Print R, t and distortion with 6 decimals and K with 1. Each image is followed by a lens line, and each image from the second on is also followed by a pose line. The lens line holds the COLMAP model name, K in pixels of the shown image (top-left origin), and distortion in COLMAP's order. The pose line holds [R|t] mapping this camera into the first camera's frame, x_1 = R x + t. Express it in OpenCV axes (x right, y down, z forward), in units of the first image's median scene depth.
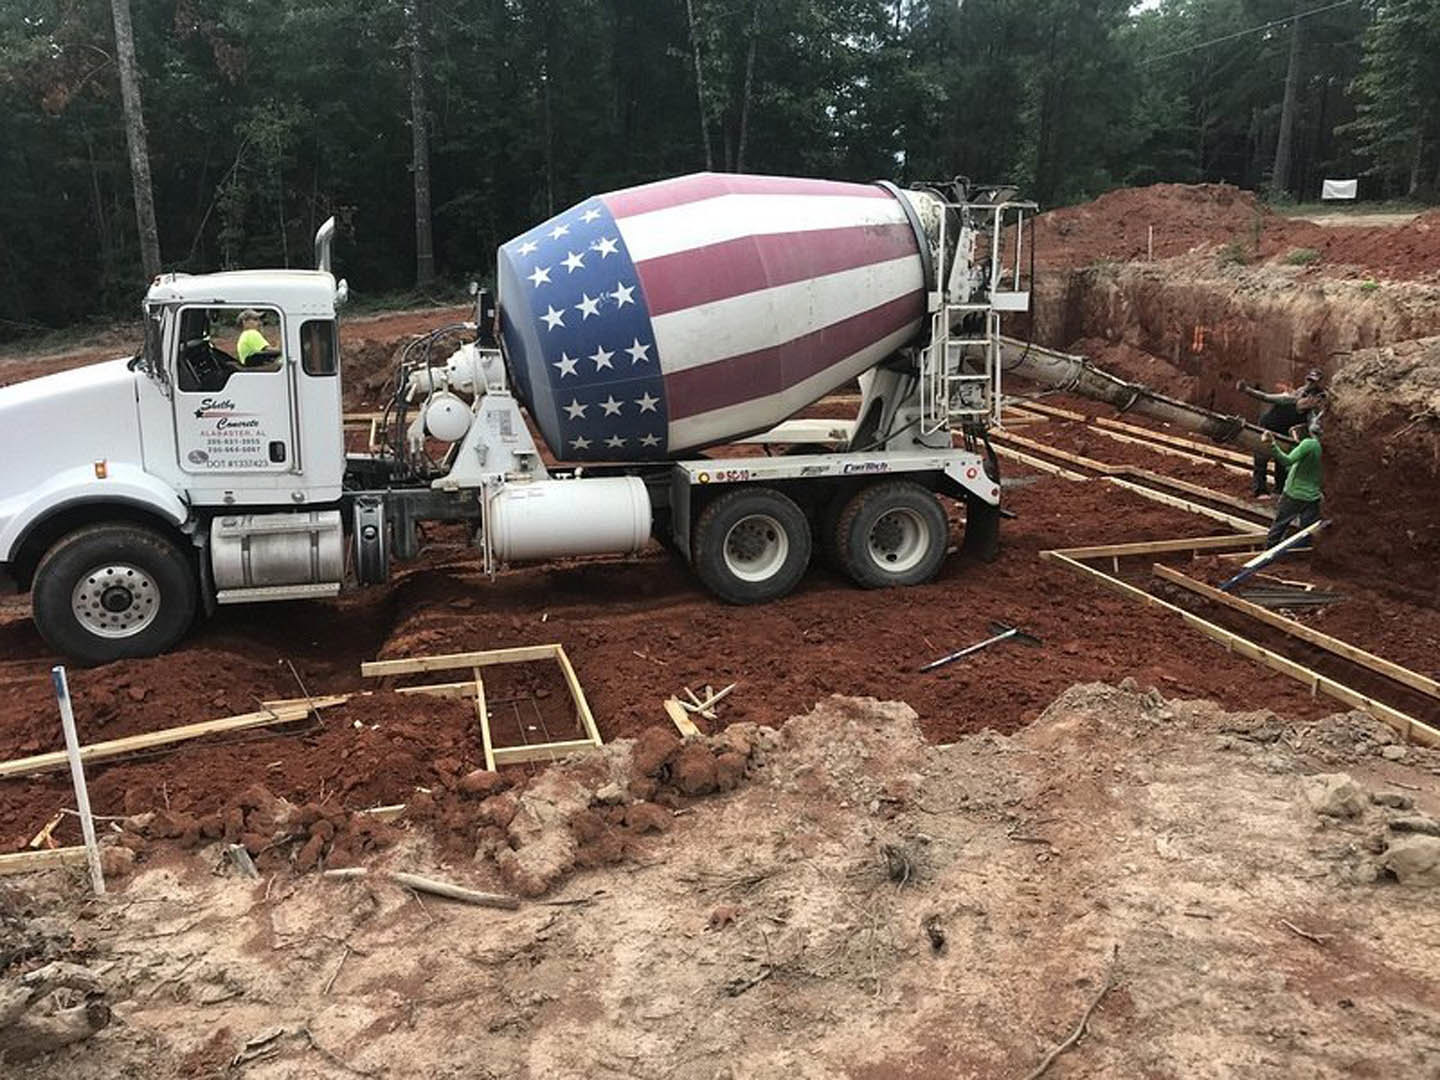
lens RADIAL K [[1224.3, 0, 715.5], [0, 1224.3, 501.1], [0, 0, 1]] dist [0.050632, -0.082017]
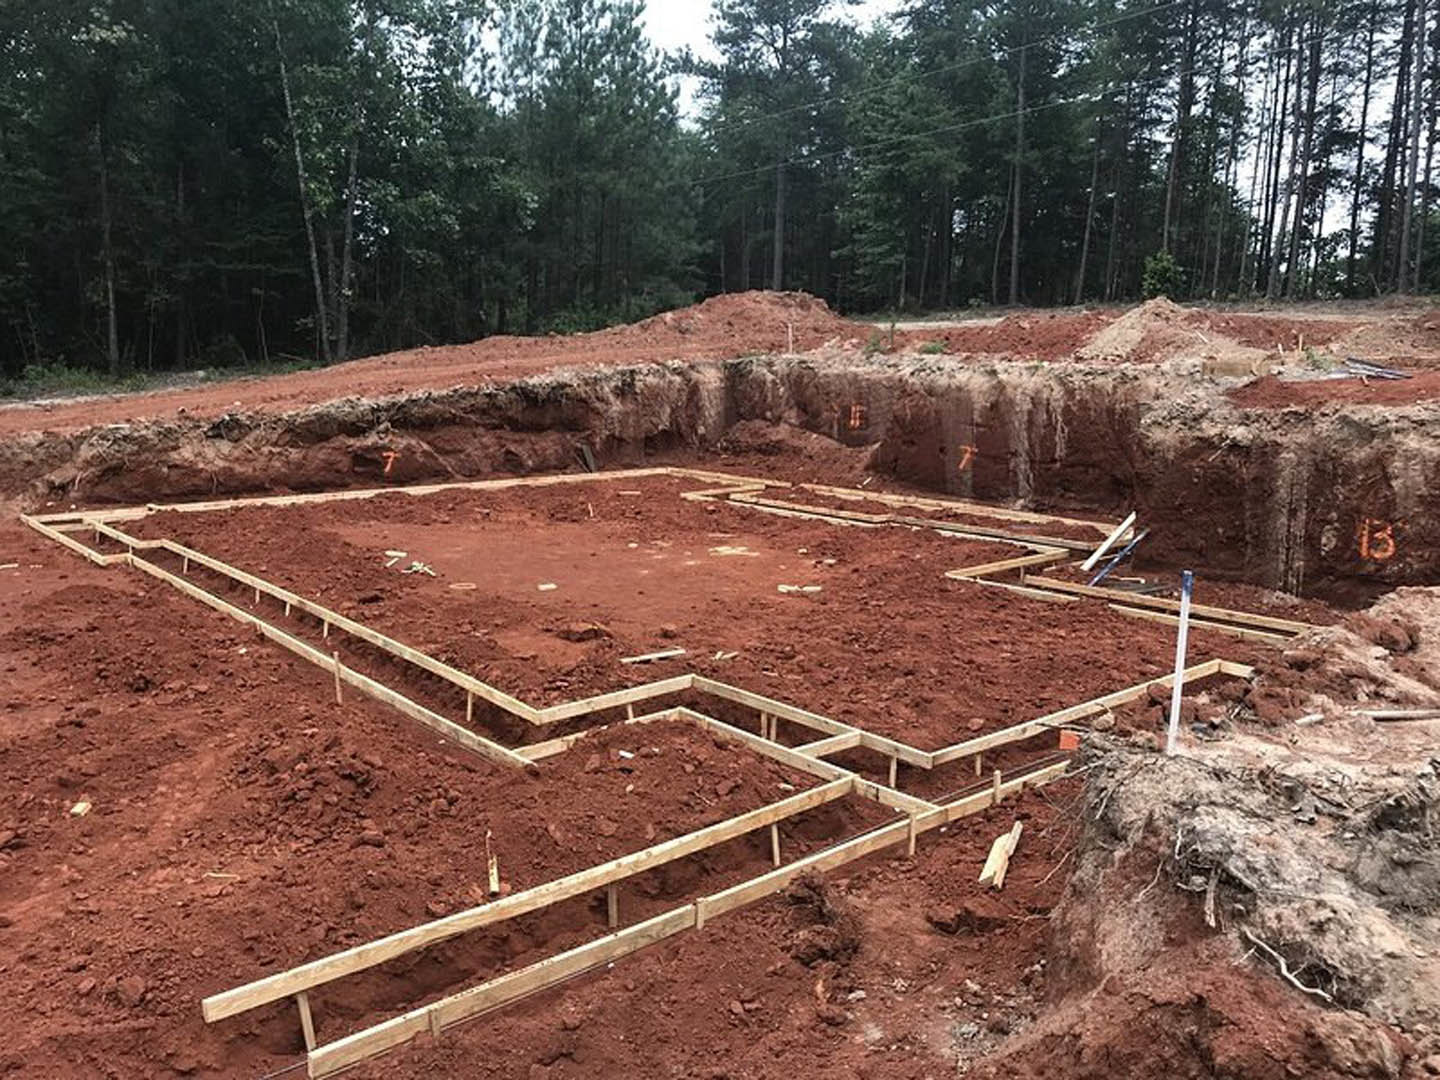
lens RADIAL K [[1224.3, 0, 715.5], [0, 1224.3, 501.1], [0, 0, 1]] dist [0.050632, -0.082017]
pose [[0.894043, -0.045449, 0.445670, -0.284728], [0.084570, 0.994075, -0.068279, 0.020598], [-0.439926, 0.098734, 0.892590, 0.014355]]
